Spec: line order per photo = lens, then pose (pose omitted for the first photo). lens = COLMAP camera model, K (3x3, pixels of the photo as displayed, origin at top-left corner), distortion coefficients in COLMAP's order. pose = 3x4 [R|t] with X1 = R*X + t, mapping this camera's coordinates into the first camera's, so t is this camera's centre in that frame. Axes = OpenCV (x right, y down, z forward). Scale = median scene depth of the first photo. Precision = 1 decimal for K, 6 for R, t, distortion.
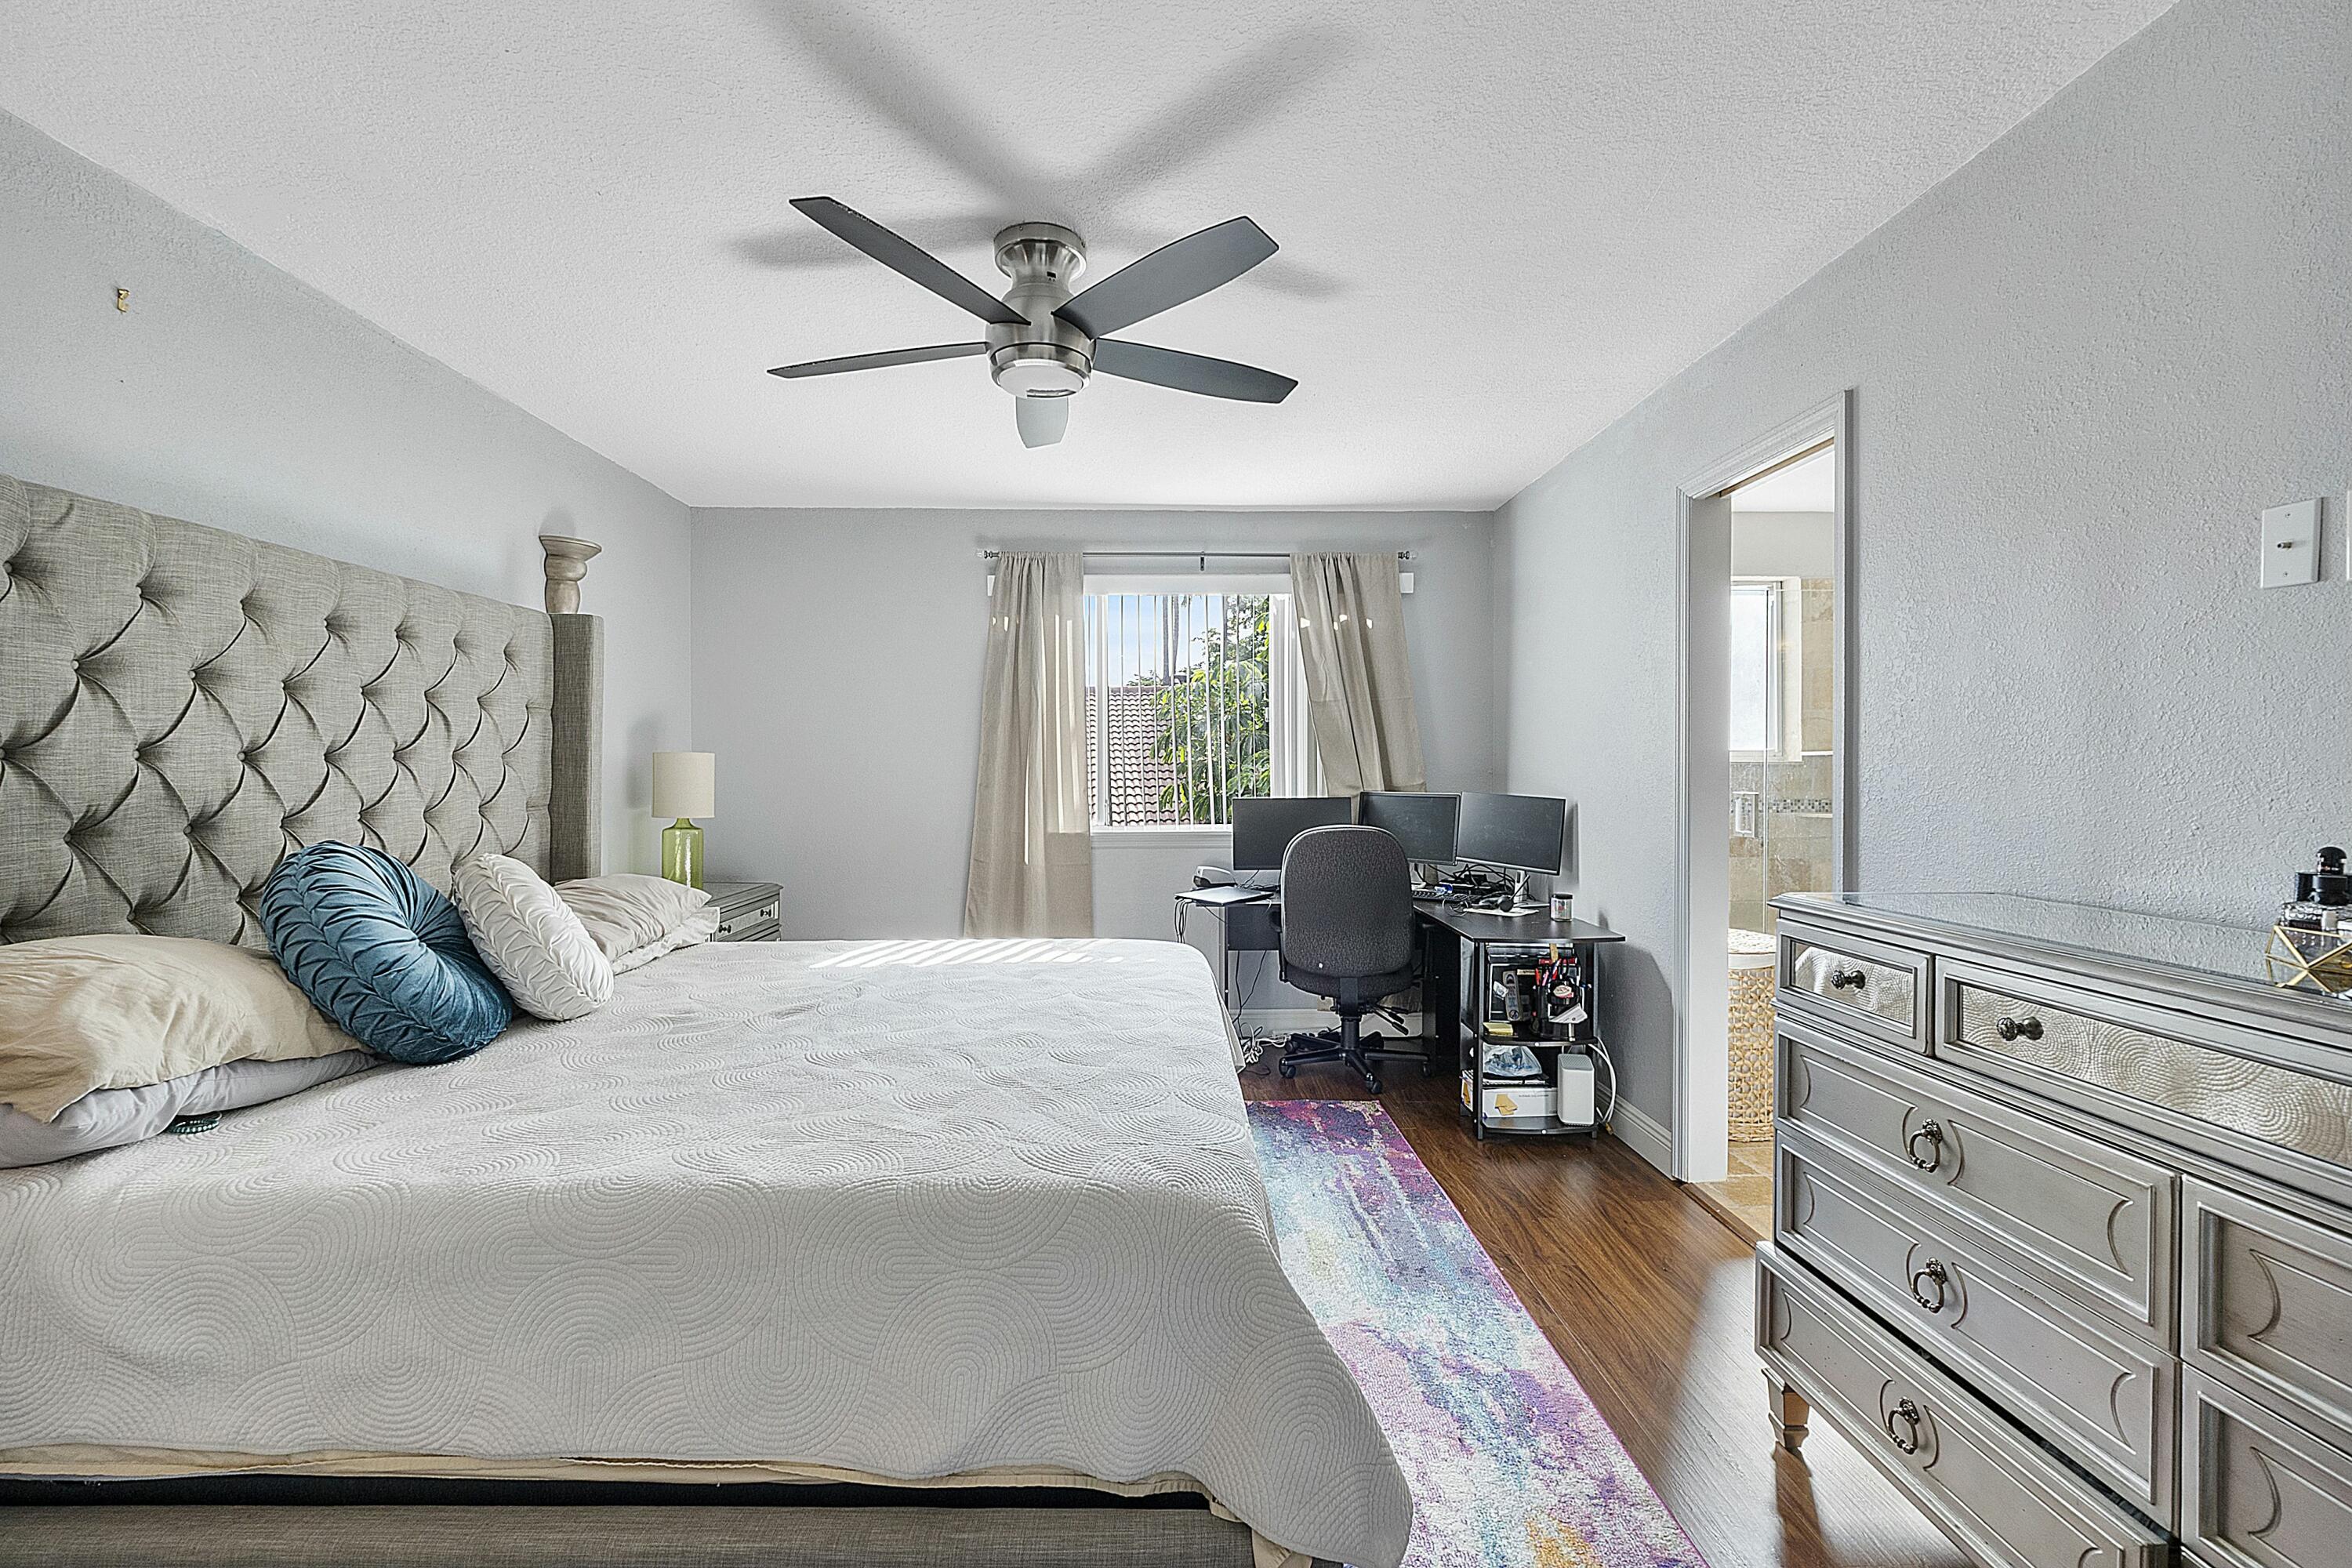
lens RADIAL K [[1000.4, 0, 1180.2], [0, 1000.4, 779.1], [0, 0, 1]] dist [-0.006481, -0.000274]
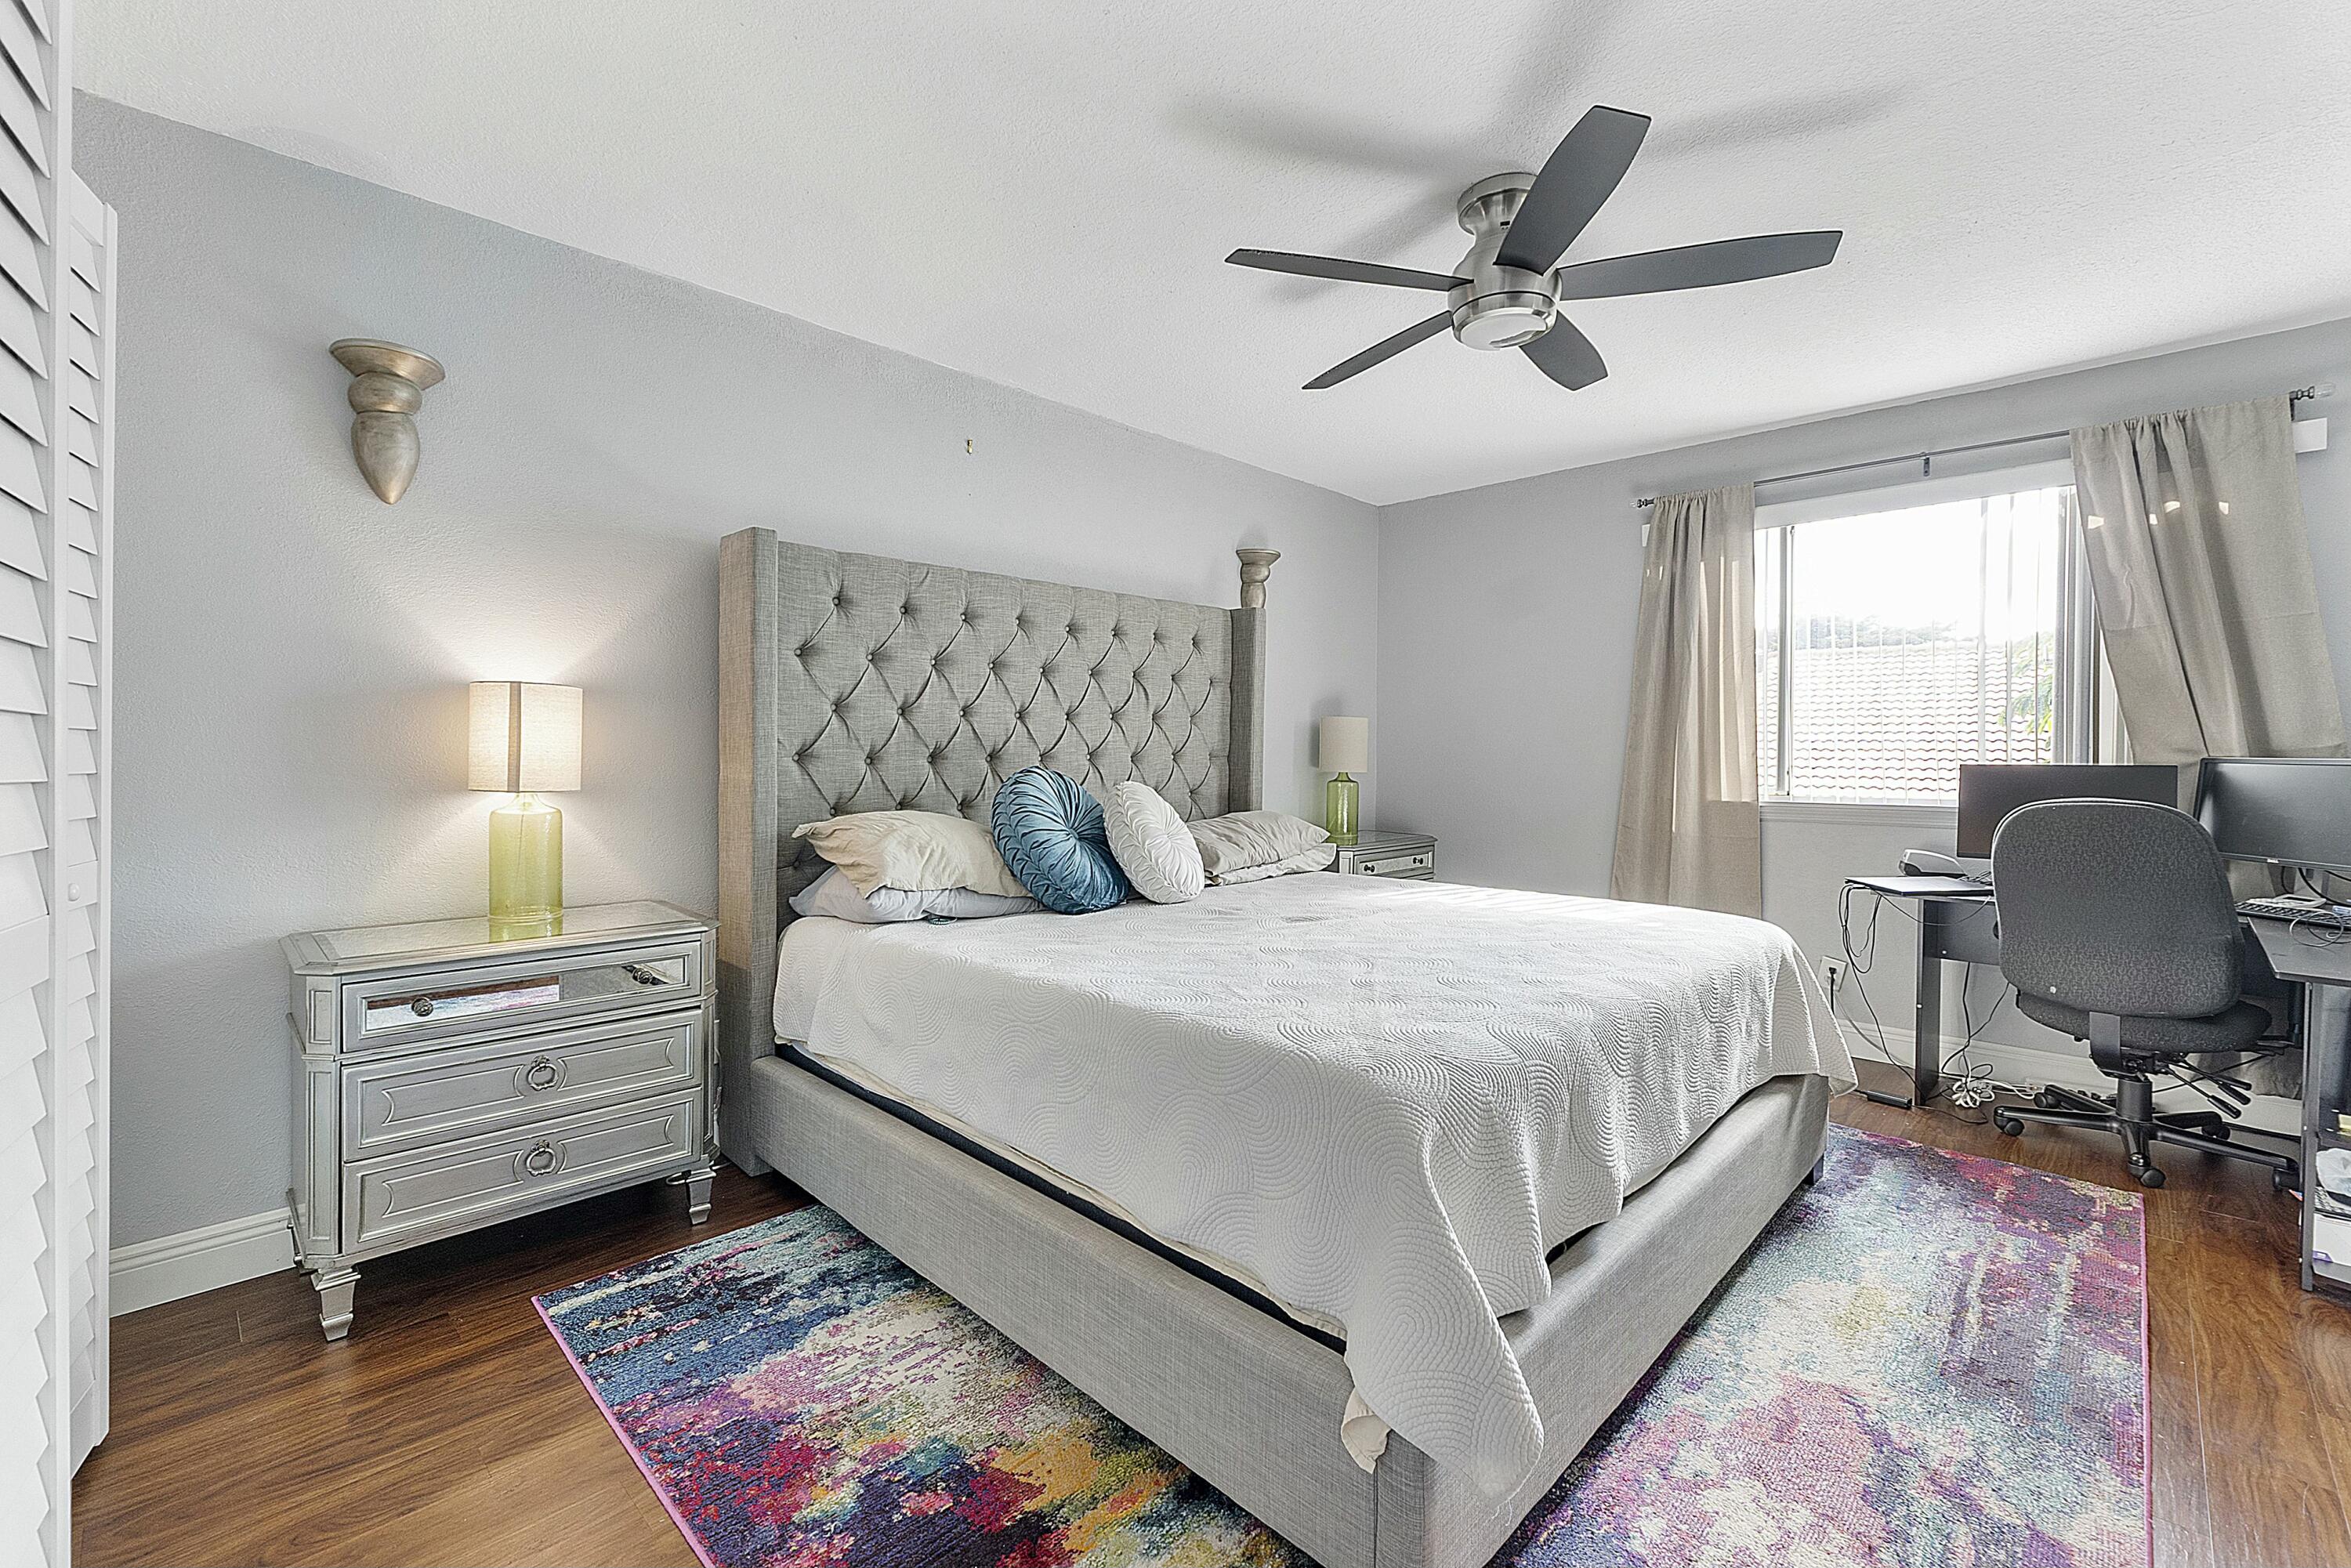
lens RADIAL K [[999.9, 0, 1170.3], [0, 999.9, 767.0], [0, 0, 1]] dist [-0.006481, -0.000274]
pose [[0.694978, 0.014549, -0.718884, 0.332825], [-0.010176, 0.999894, 0.010398, 0.035589], [0.718959, 0.000089, 0.695052, 0.047819]]
